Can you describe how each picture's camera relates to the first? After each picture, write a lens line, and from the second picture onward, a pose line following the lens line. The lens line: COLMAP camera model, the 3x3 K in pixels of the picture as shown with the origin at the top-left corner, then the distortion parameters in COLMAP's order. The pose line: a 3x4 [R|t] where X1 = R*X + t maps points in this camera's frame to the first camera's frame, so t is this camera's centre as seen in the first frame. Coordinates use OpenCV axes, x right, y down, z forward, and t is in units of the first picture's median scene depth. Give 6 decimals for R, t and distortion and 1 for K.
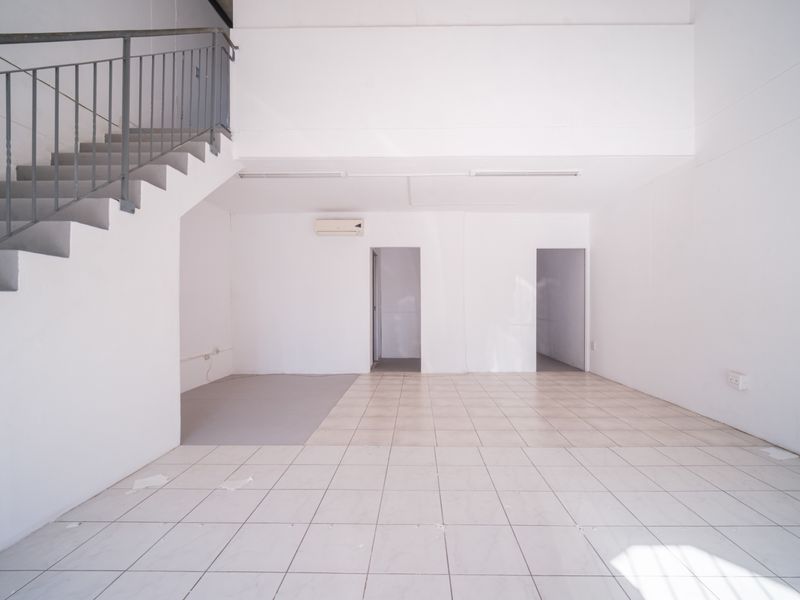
lens RADIAL K [[359.3, 0, 420.2], [0, 359.3, 307.8], [0, 0, 1]] dist [0.000306, -0.007138]
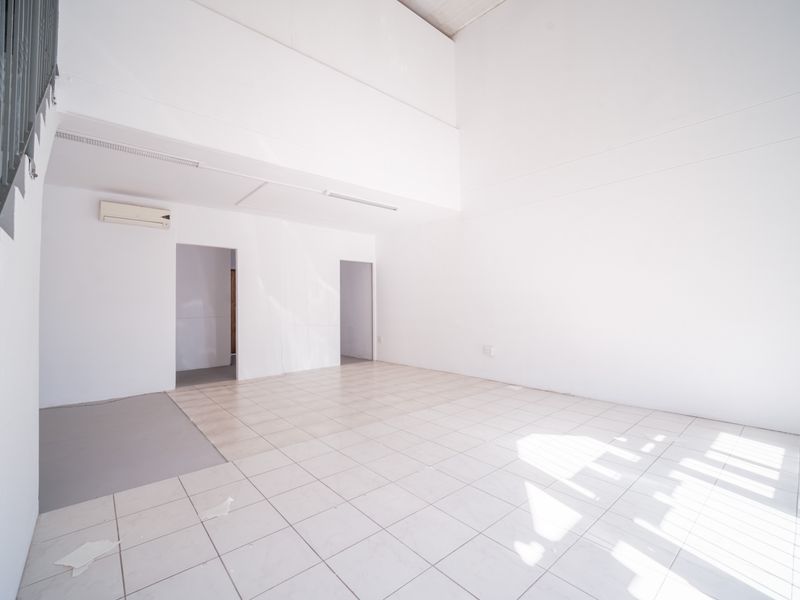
lens RADIAL K [[349.9, 0, 400.0], [0, 349.9, 300.0], [0, 0, 1]] dist [0.001456, 0.000063]
pose [[0.754876, 0.004144, 0.655855, -0.306046], [0.018361, 0.999455, -0.027448, 0.001381], [-0.655611, 0.032762, 0.754388, 0.013621]]
